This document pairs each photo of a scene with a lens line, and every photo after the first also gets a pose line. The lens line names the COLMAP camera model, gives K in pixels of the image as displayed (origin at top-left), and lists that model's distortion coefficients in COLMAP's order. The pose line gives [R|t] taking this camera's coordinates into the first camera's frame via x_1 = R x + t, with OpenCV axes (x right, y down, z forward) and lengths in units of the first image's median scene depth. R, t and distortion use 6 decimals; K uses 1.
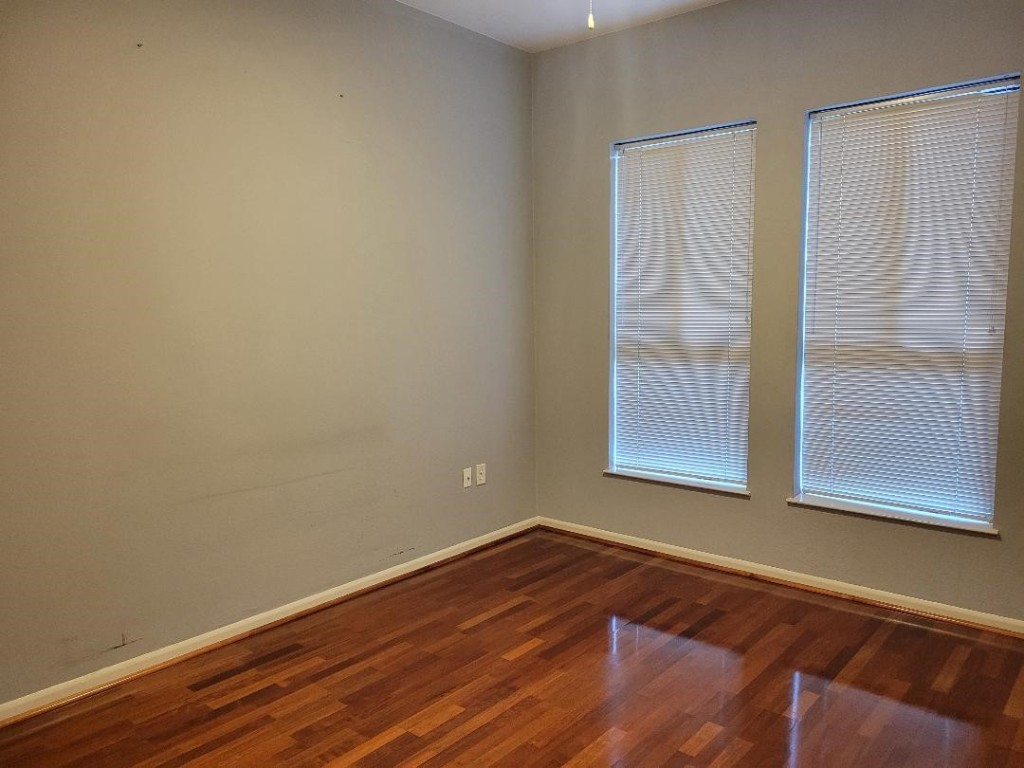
lens RADIAL K [[767.3, 0, 511.9], [0, 767.3, 379.0], [0, 0, 1]] dist [0.048595, -0.007171]
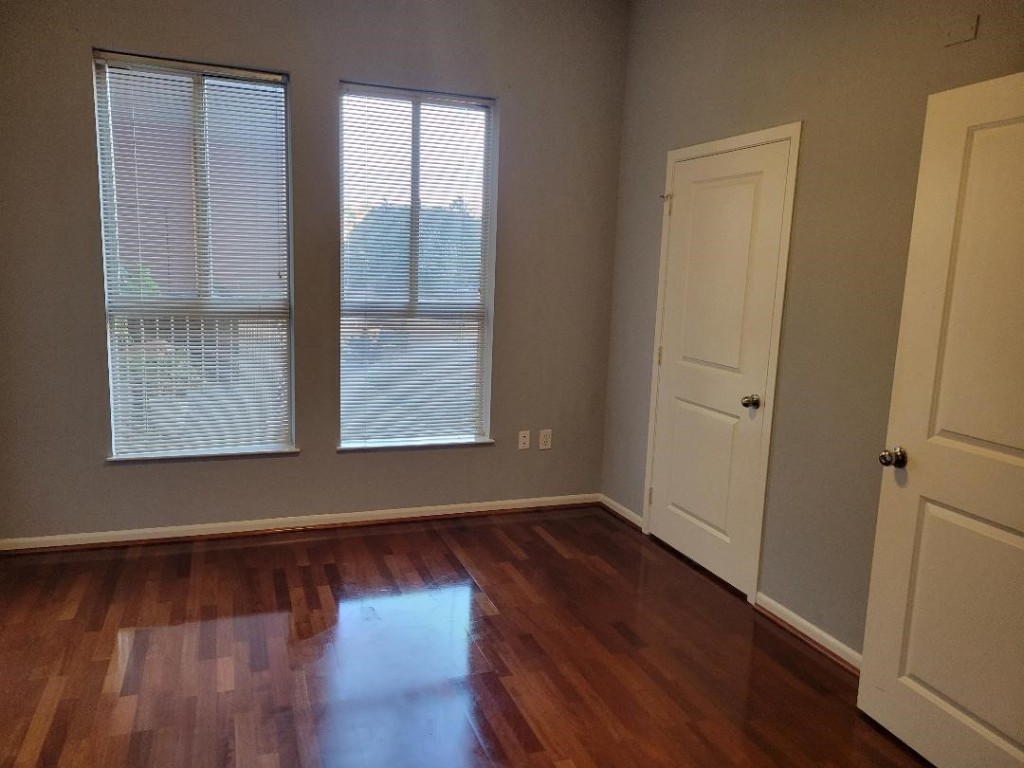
lens RADIAL K [[767.3, 0, 511.9], [0, 767.3, 379.0], [0, 0, 1]] dist [0.048595, -0.007171]
pose [[0.494845, -0.092319, 0.864064, -0.430899], [0.041402, 0.995716, 0.082674, -0.018312], [-0.867995, -0.005137, 0.496547, 0.259318]]
